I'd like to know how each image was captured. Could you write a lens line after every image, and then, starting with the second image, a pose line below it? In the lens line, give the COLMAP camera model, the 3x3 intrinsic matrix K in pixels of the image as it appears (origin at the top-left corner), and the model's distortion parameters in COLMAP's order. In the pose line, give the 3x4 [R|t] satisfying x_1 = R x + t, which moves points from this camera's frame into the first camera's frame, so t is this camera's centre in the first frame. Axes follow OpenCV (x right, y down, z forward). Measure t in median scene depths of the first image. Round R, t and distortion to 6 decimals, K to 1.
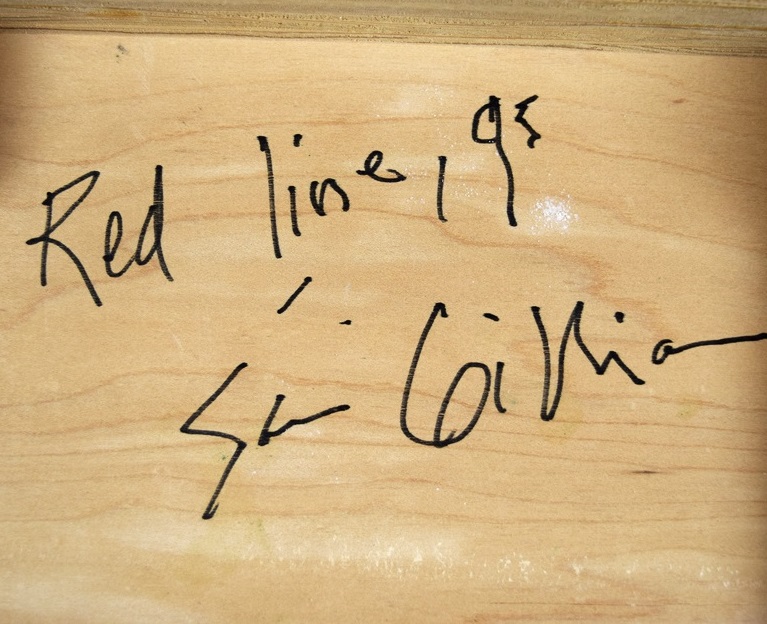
lens RADIAL K [[1016.1, 0, 384.8], [0, 1016.1, 312.2], [0, 0, 1]] dist [-0.014650, 0.000000]
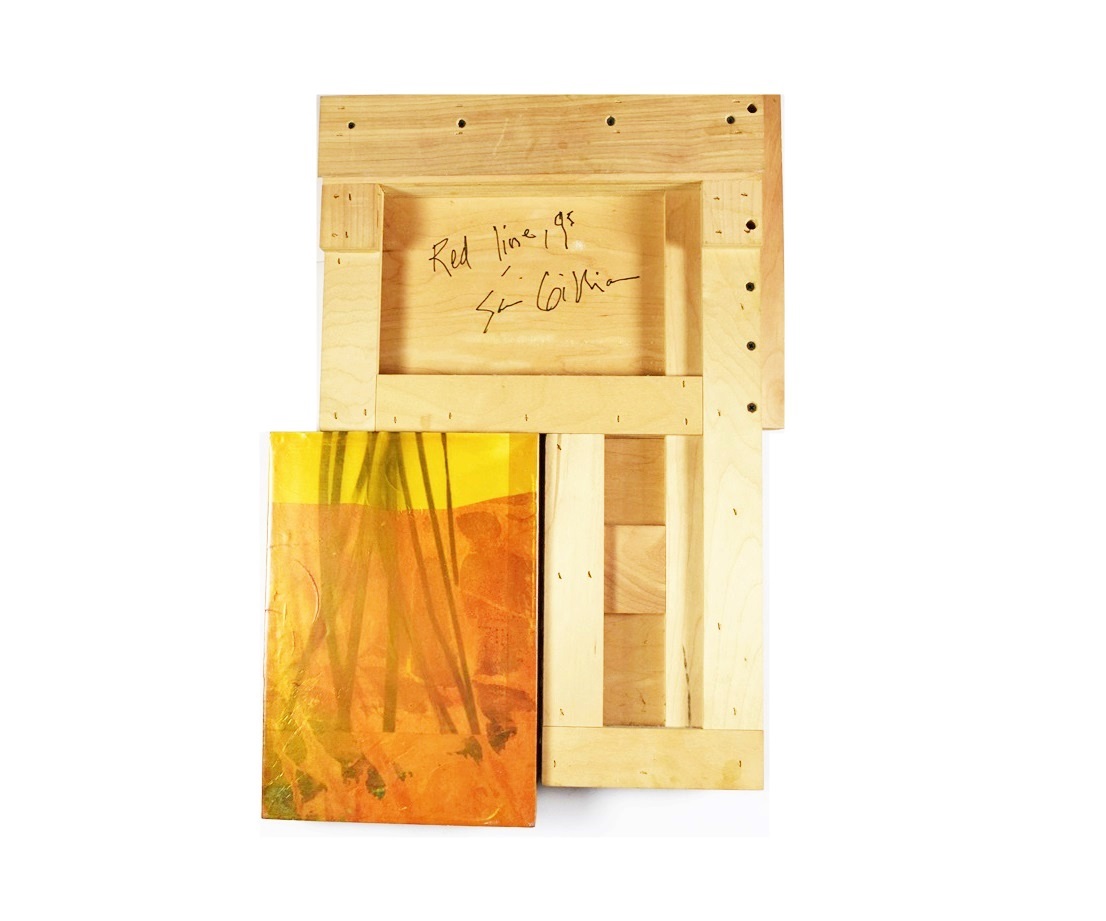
lens RADIAL K [[1146.9, 0, 549.5], [0, 1146.9, 458.8], [0, 0, 1]] dist [0.011675, 0.000000]
pose [[0.998970, -0.038256, -0.024415, 0.135973], [0.039610, 0.997554, 0.057600, 0.411172], [0.022152, -0.058507, 0.998041, -3.026577]]
